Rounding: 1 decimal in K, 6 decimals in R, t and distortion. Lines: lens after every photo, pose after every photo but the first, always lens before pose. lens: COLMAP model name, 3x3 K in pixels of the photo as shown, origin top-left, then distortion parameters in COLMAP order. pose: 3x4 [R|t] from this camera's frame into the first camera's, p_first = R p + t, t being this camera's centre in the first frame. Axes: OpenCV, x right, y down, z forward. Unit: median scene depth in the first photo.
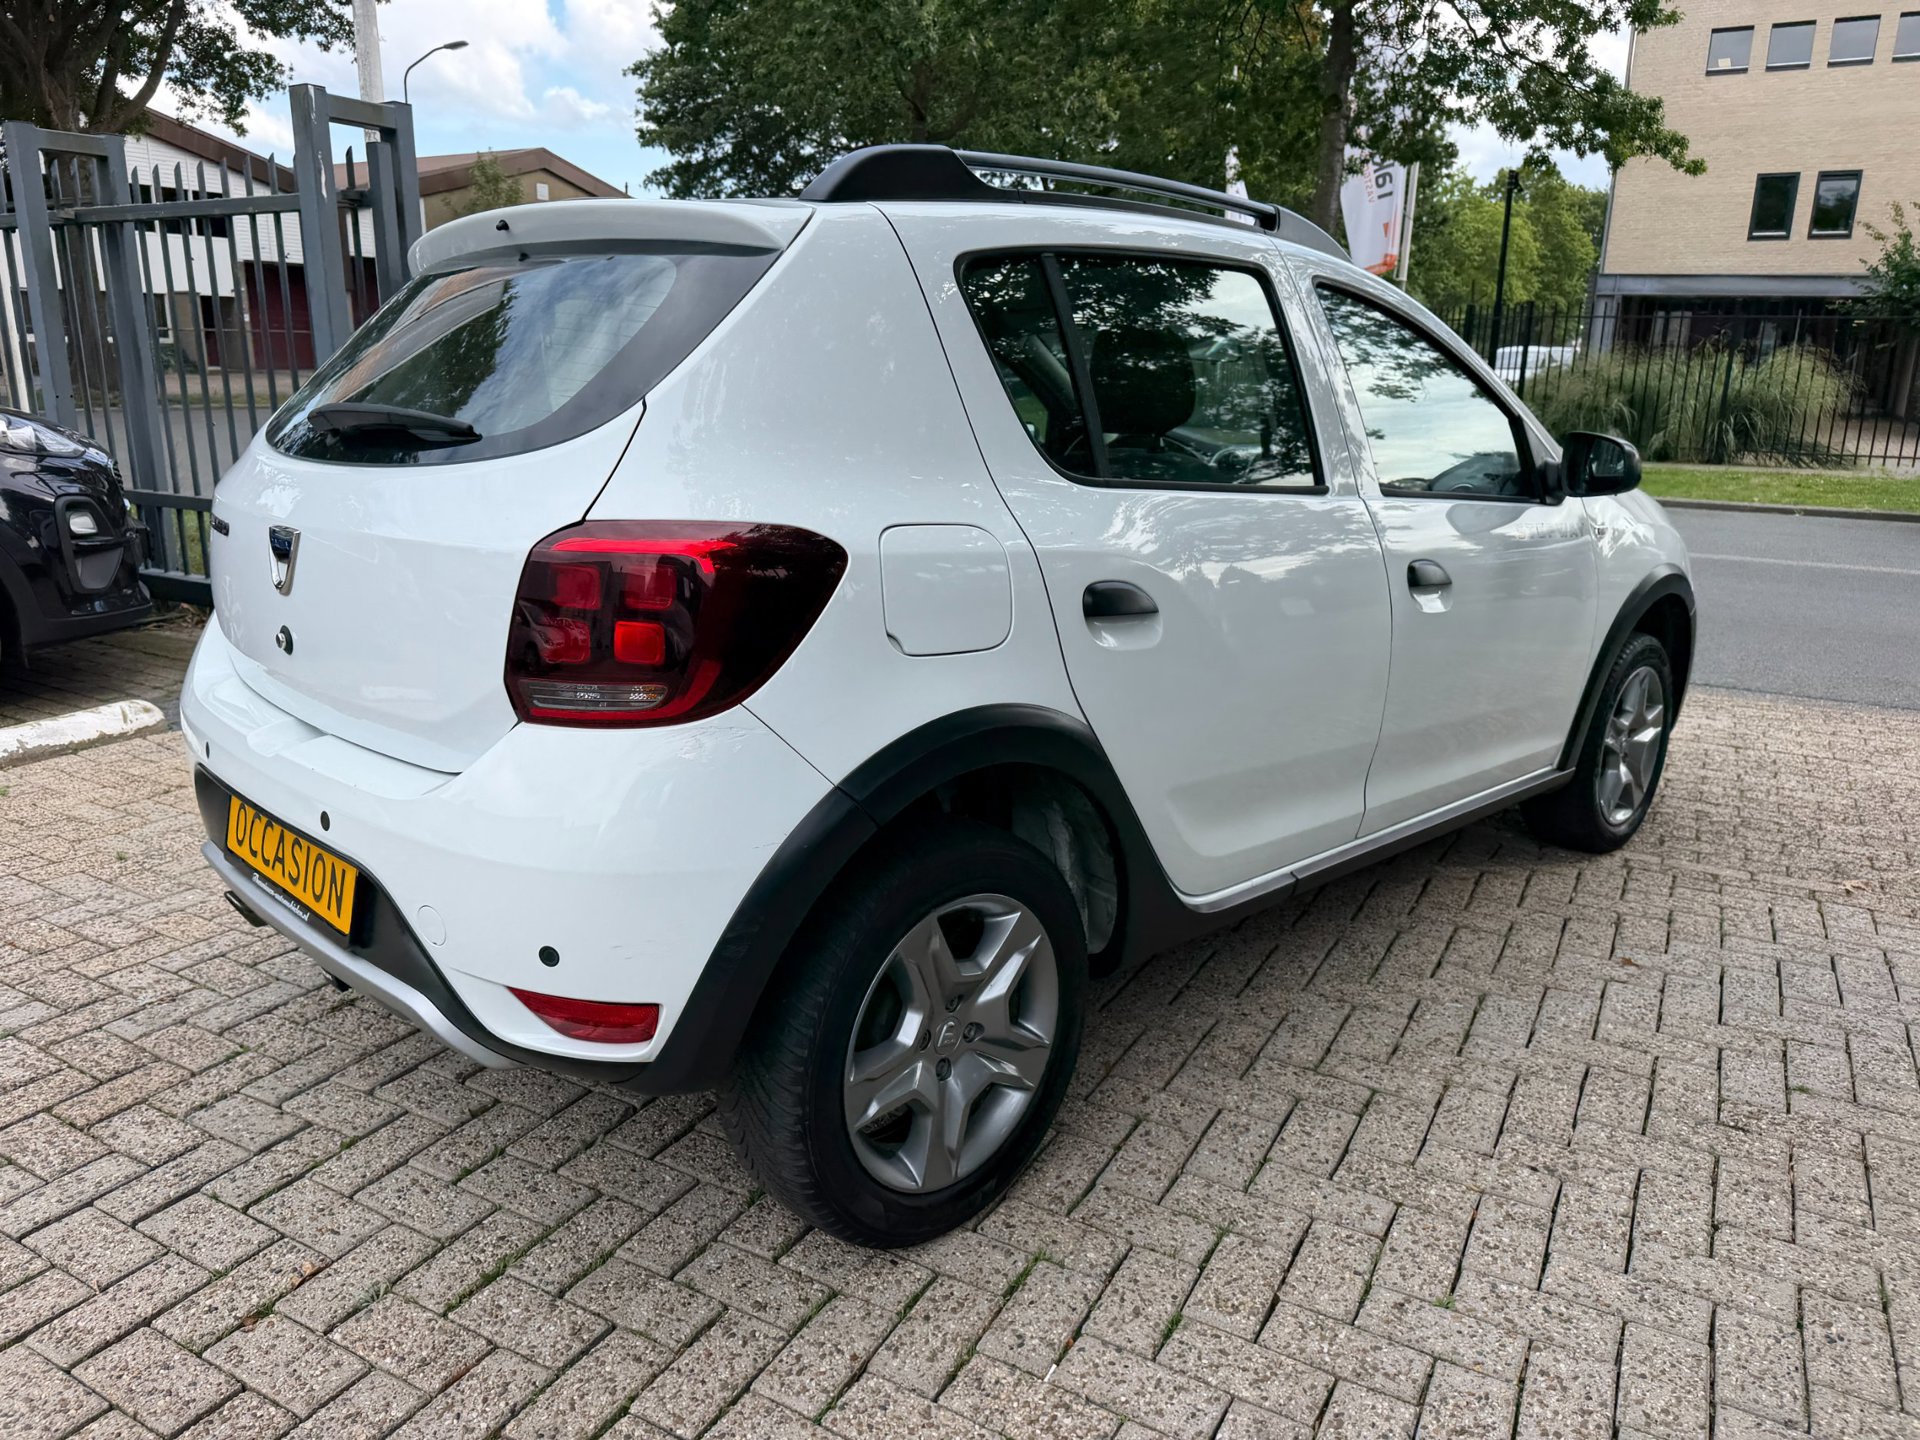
lens RADIAL K [[1361.8, 0, 943.4], [0, 1361.8, 714.9], [0, 0, 1]] dist [0.006310, -0.009757]
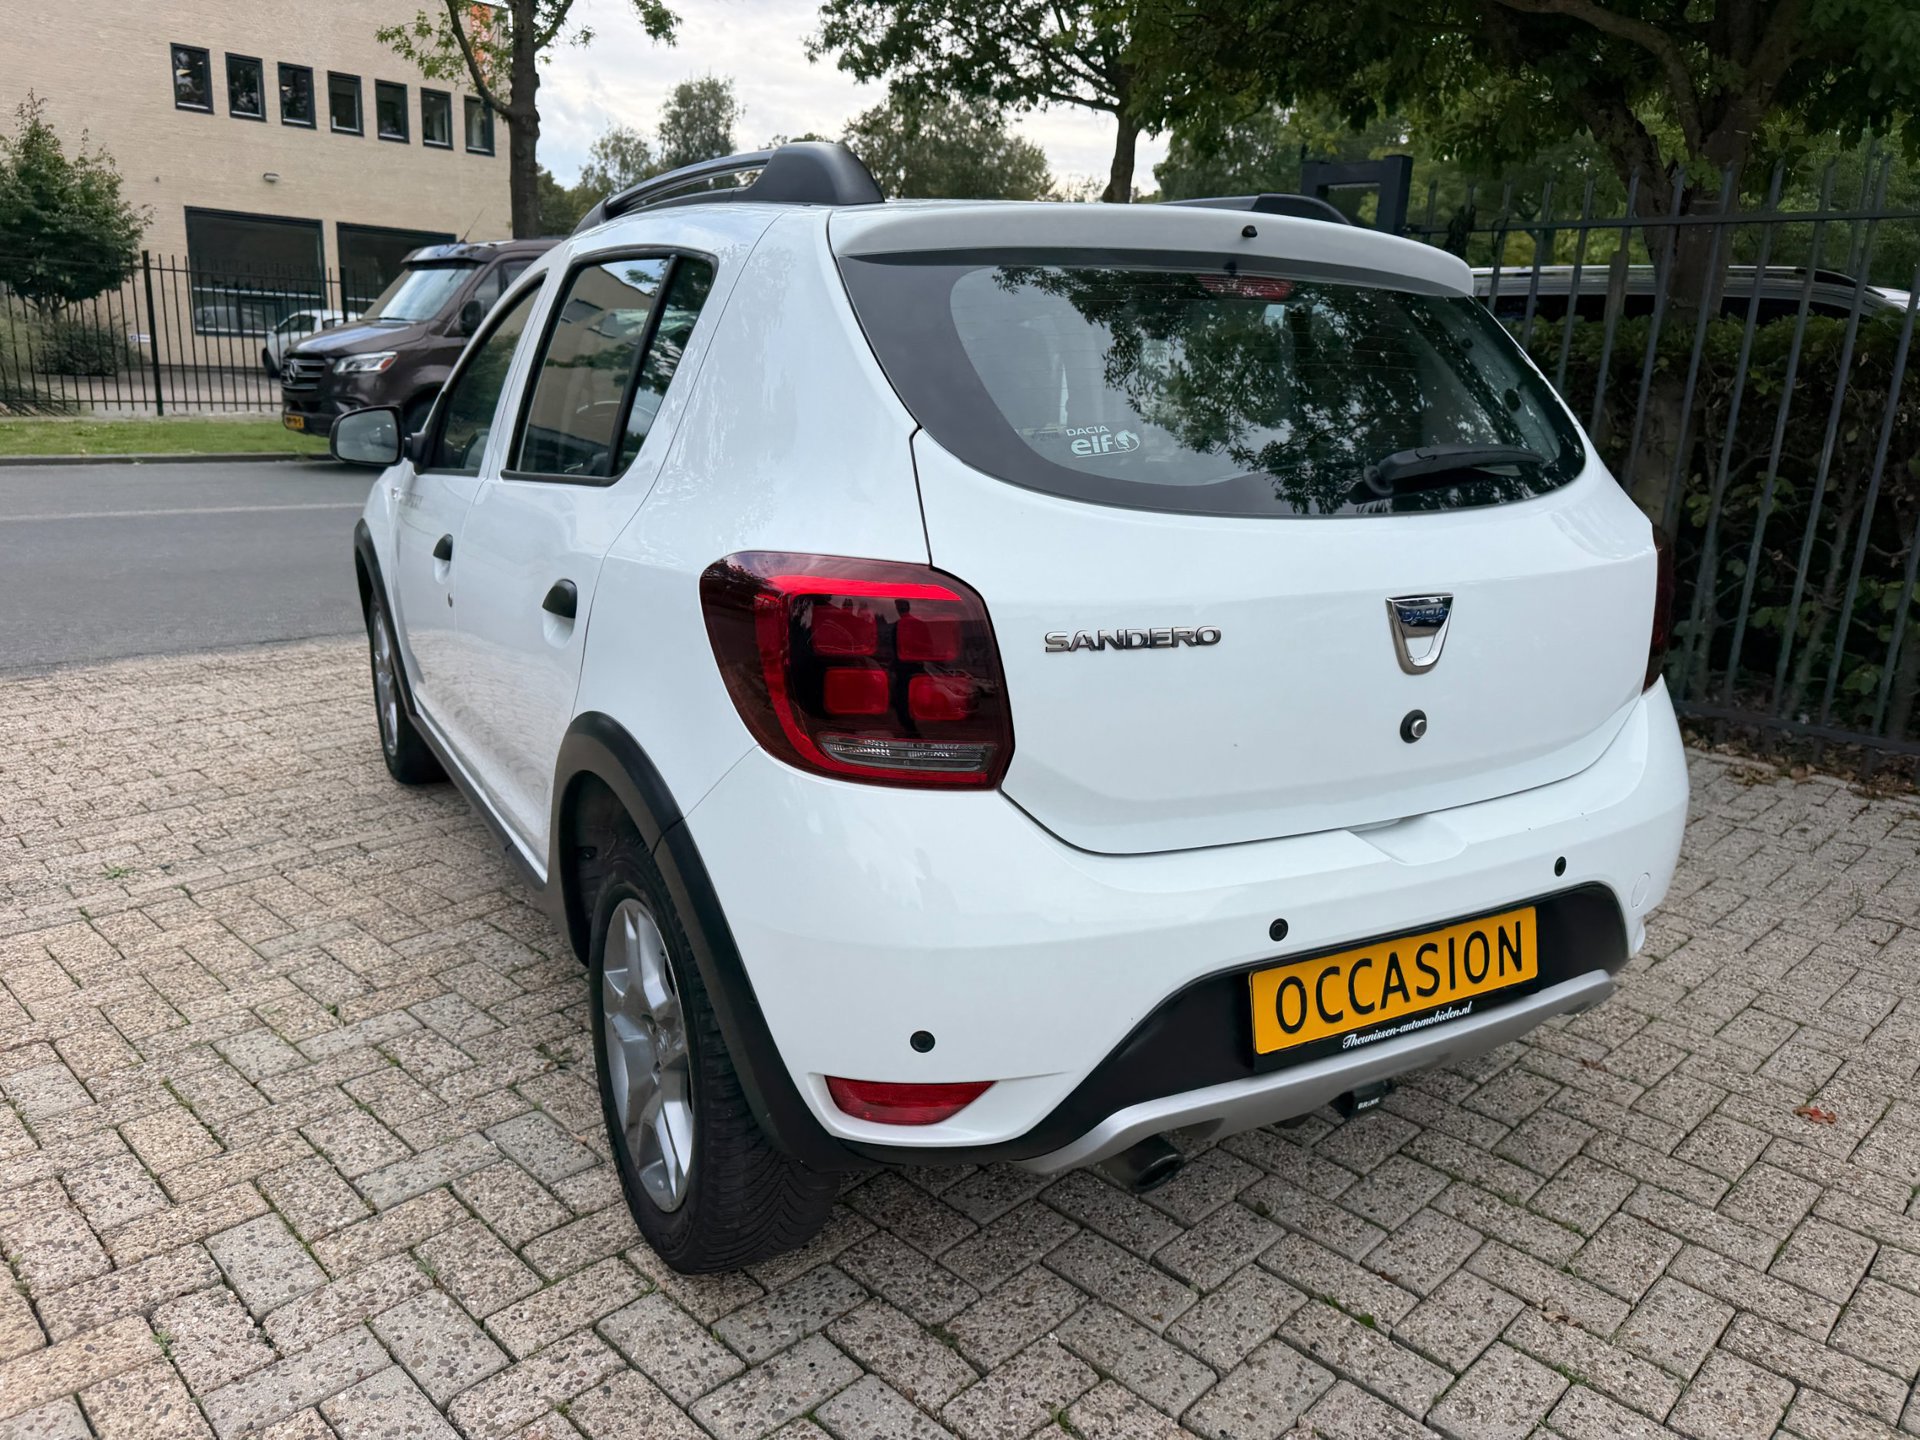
lens RADIAL K [[1367.2, 0, 951.5], [0, 1367.2, 716.5], [0, 0, 1]] dist [0.006219, -0.011058]
pose [[0.256379, -0.247164, 0.934441, -0.635614], [0.203945, 0.958821, 0.197657, -0.135361], [-0.944815, 0.139900, 0.296230, 0.478936]]
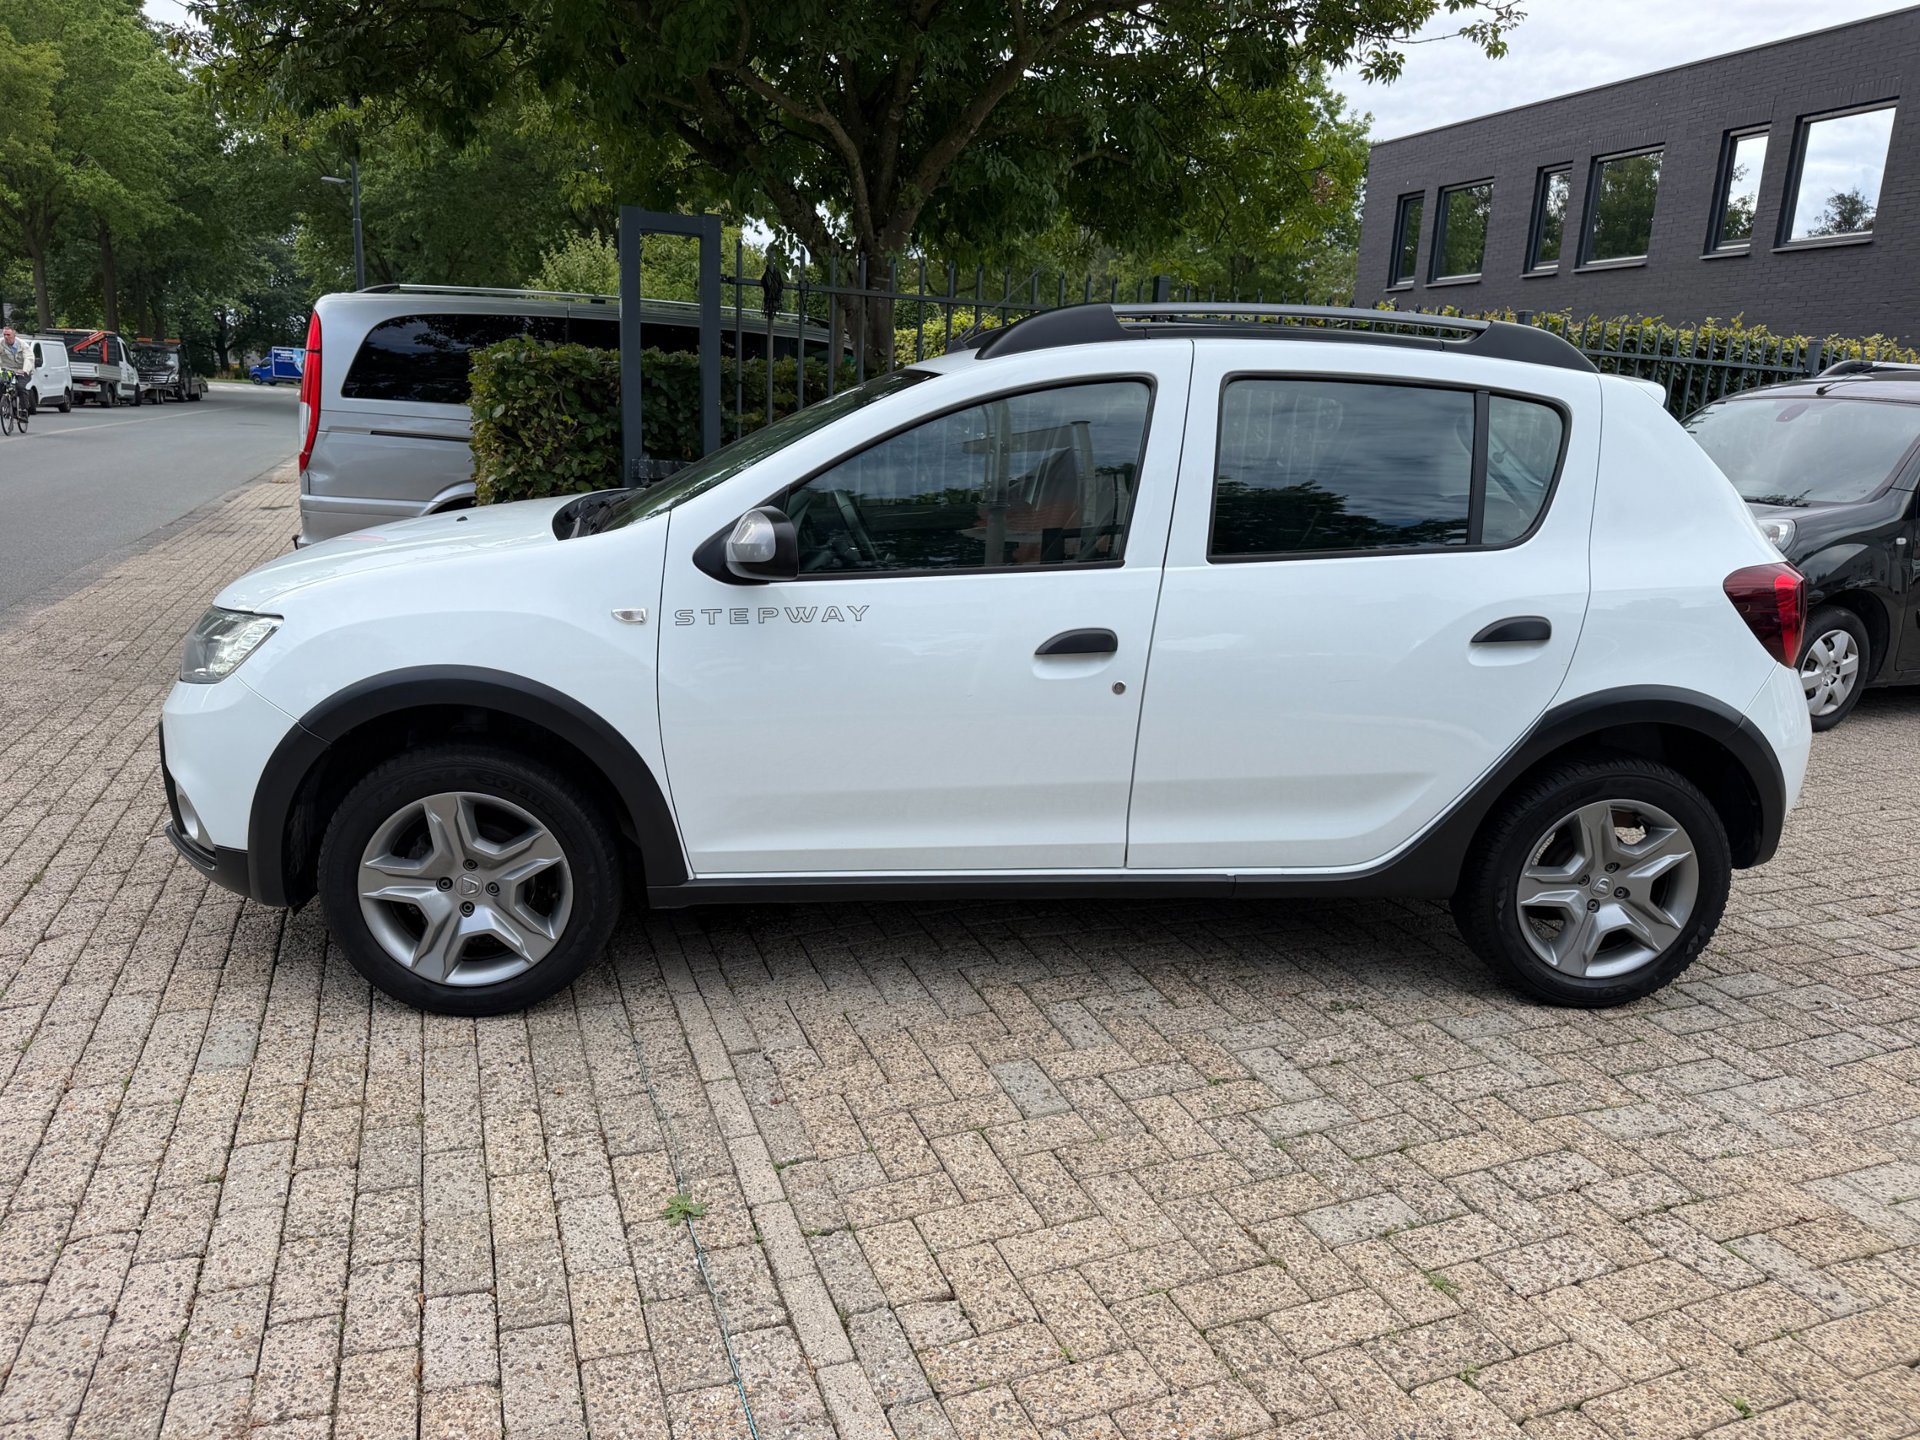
lens RADIAL K [[1351.8, 0, 960.0], [0, 1351.8, 720.0], [0, 0, 1]] dist [0.034456, -0.040804]
pose [[-0.780049, -0.195440, 0.594413, -0.409510], [0.094177, 0.902476, 0.420318, -0.384747], [-0.618590, 0.383849, -0.685570, 1.414445]]
